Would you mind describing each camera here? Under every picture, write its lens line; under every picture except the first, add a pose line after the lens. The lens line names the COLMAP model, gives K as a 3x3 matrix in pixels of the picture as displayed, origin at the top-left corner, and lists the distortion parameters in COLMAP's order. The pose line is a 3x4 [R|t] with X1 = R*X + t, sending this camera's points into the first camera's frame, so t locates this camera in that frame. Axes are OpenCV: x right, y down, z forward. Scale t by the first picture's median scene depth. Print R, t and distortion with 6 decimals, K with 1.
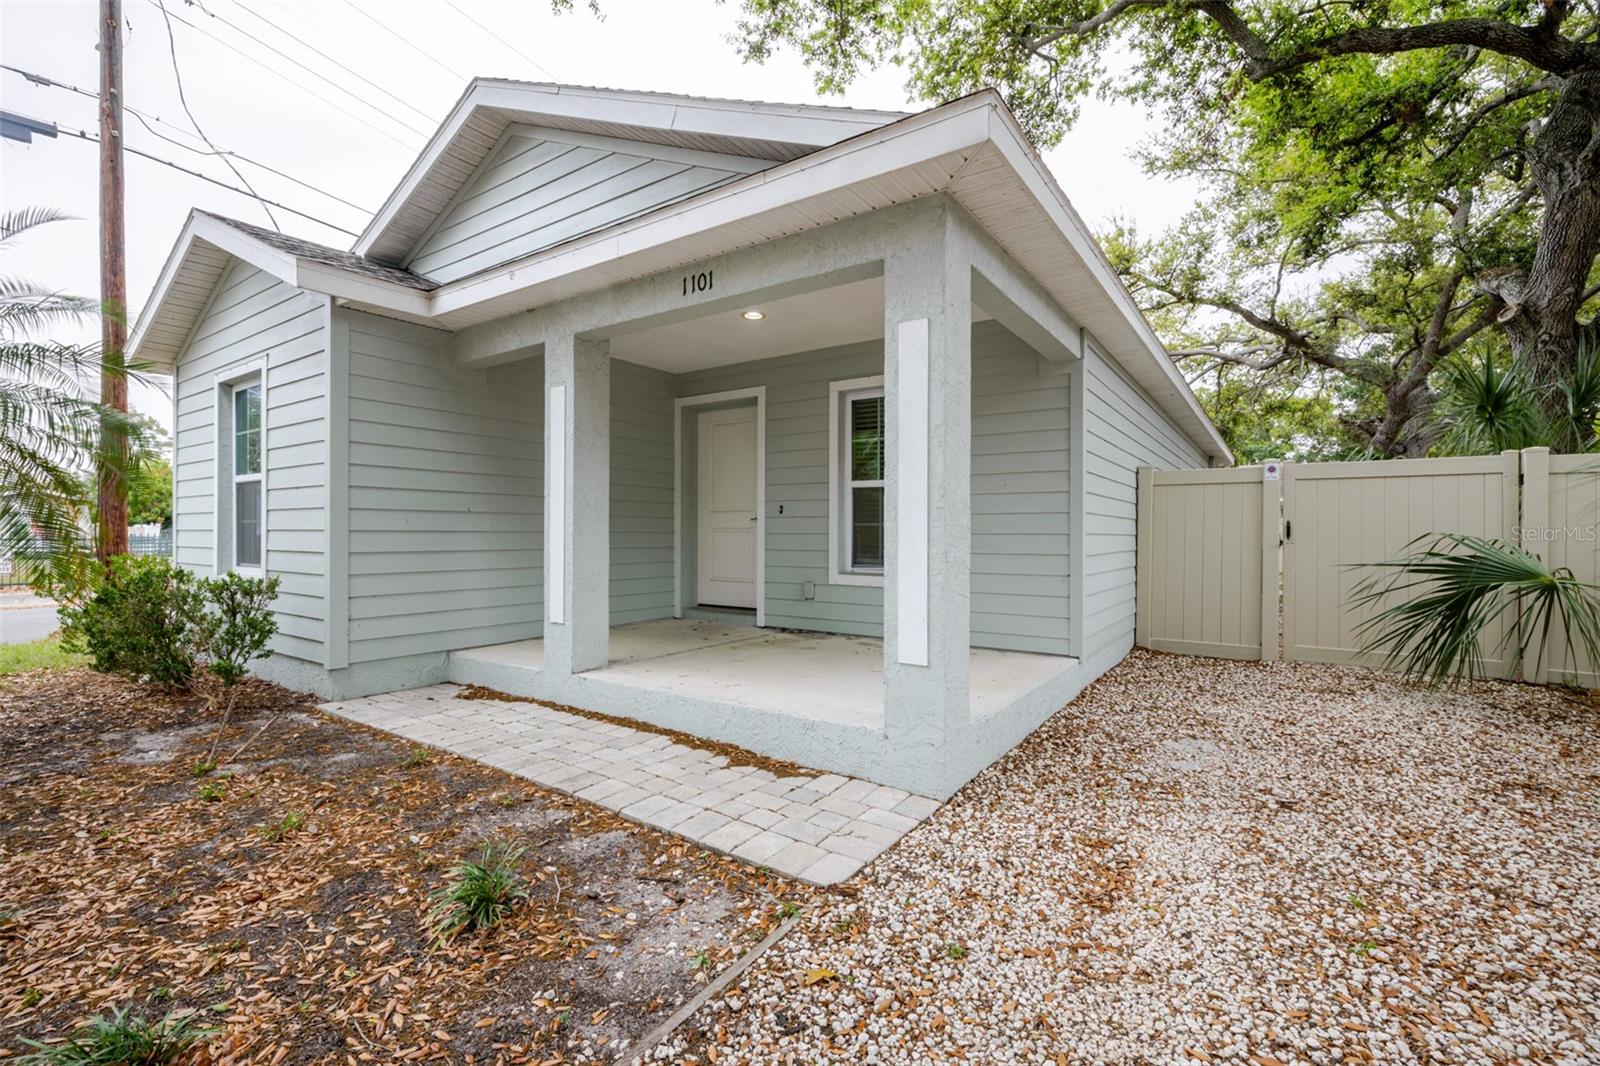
lens RADIAL K [[688.6, 0, 806.6], [0, 688.6, 540.7], [0, 0, 1]] dist [-0.001362, -0.000162]
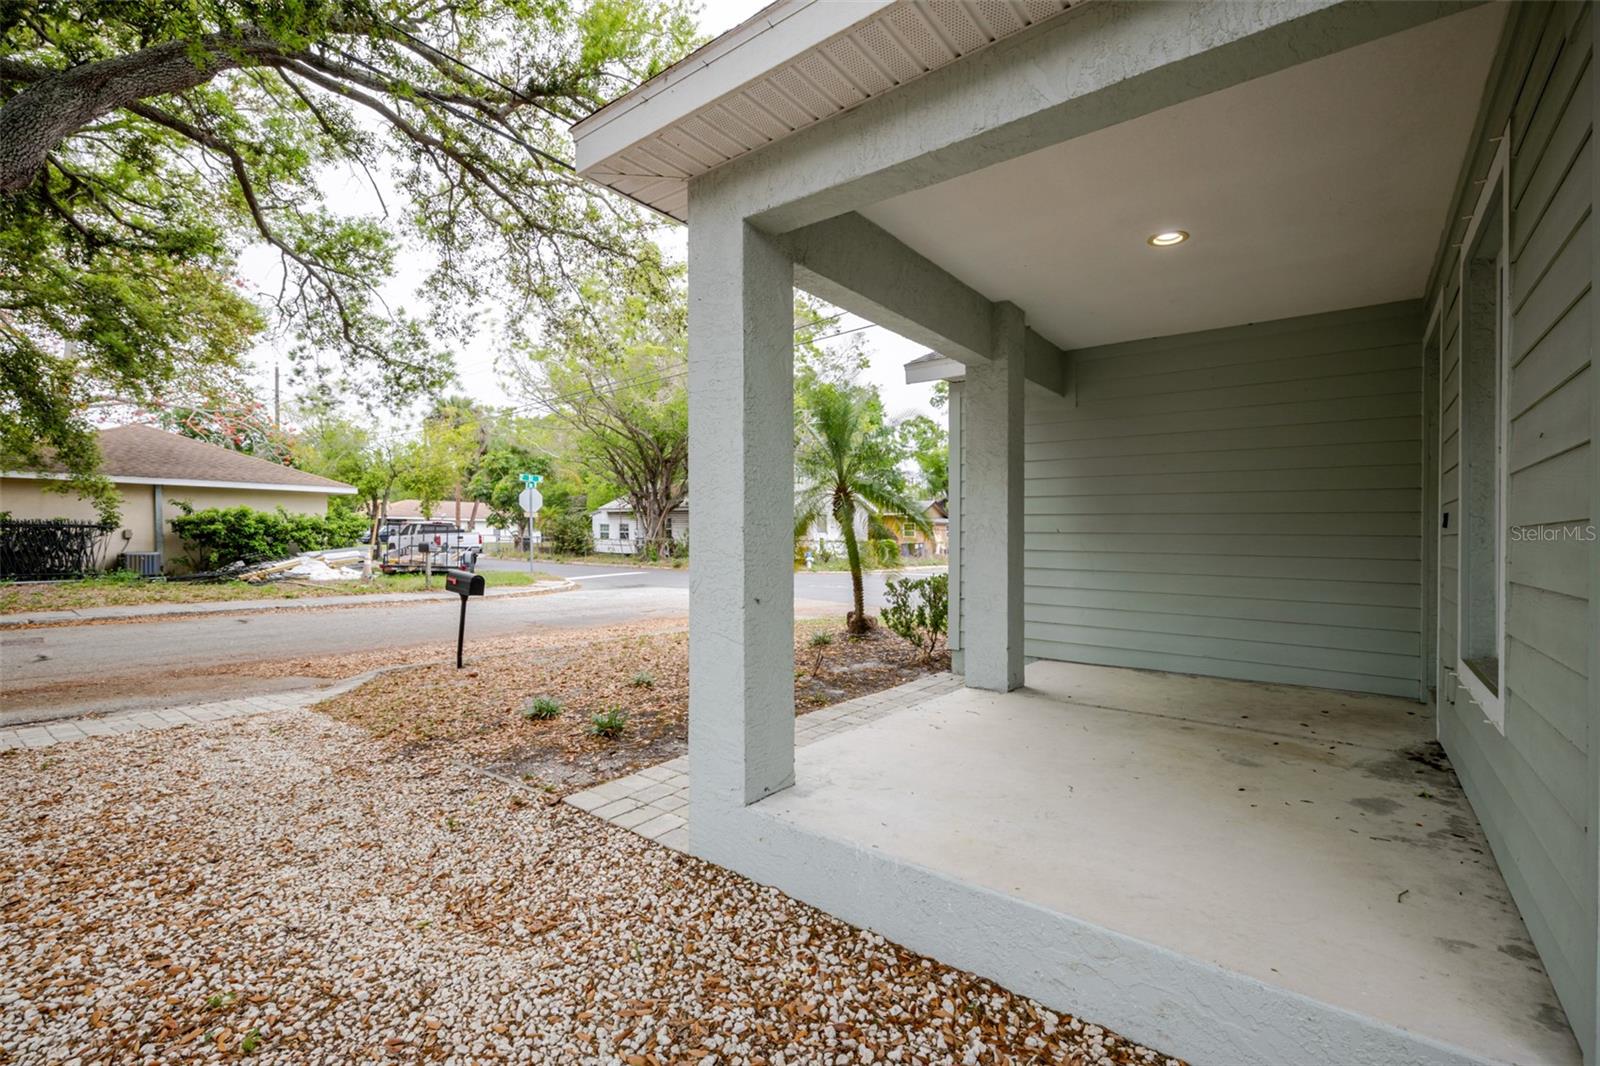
lens RADIAL K [[688.6, 0, 806.6], [0, 688.6, 540.7], [0, 0, 1]] dist [-0.001362, -0.000162]
pose [[-0.071408, -0.003105, -0.997442, 0.557624], [-0.008871, 0.999958, -0.002477, -0.020534], [0.997408, 0.008672, -0.071433, 0.612286]]
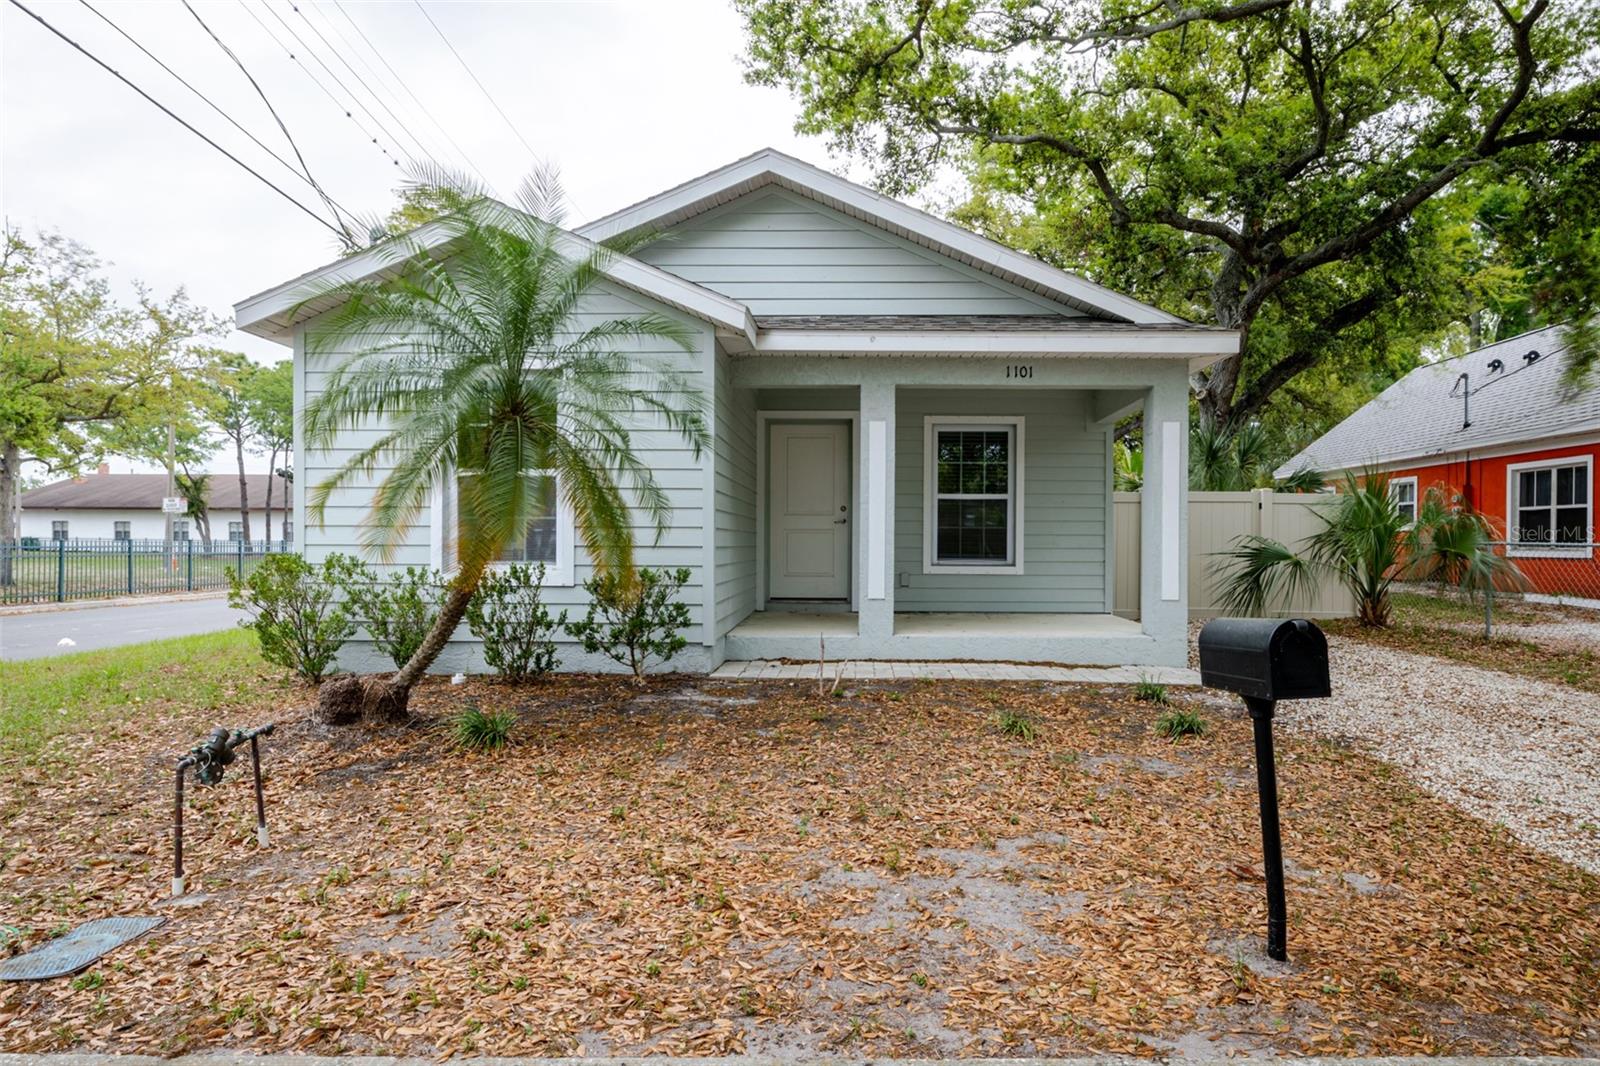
lens RADIAL K [[918.6, 0, 803.1], [0, 918.6, 552.2], [0, 0, 1]] dist [0.013726, -0.002354]
pose [[0.837595, -0.004233, 0.546275, -1.089718], [0.003413, 0.999991, 0.002516, 0.018050], [-0.546281, -0.000243, 0.837602, -0.305819]]
